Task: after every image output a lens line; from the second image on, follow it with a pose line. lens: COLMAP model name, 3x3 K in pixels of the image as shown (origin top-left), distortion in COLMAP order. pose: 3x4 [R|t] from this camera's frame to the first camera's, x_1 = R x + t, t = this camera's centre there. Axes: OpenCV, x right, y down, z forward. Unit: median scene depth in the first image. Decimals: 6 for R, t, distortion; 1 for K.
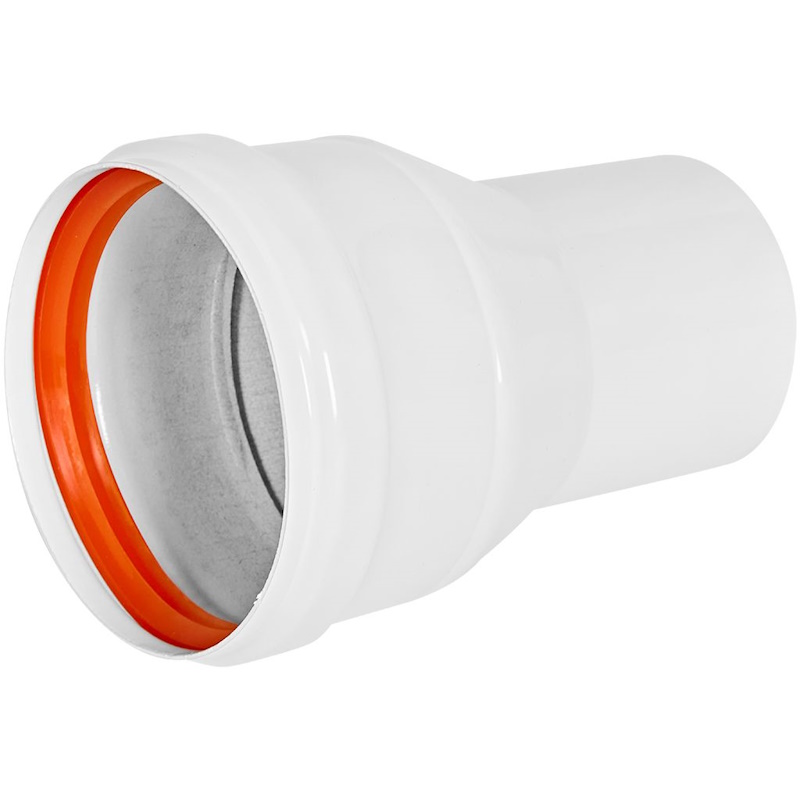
lens RADIAL K [[3129.9, 0, 401.6], [0, 3129.9, 402.0], [0, 0, 1]] dist [0.382017, 0.000000]
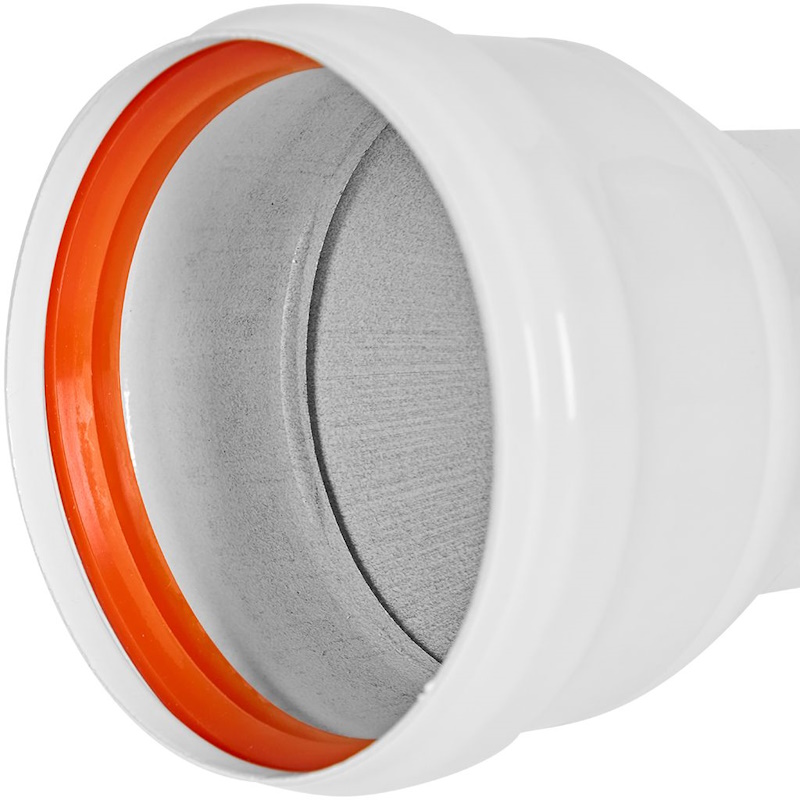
lens RADIAL K [[3129.9, 0, 400.6], [0, 3129.9, 399.5], [0, 0, 1]] dist [0.382017, 0.000000]
pose [[0.997558, 0.039176, 0.057825, -0.075803], [-0.035581, 0.997446, -0.061934, 0.036575], [-0.060104, 0.059726, 0.996404, 0.292705]]
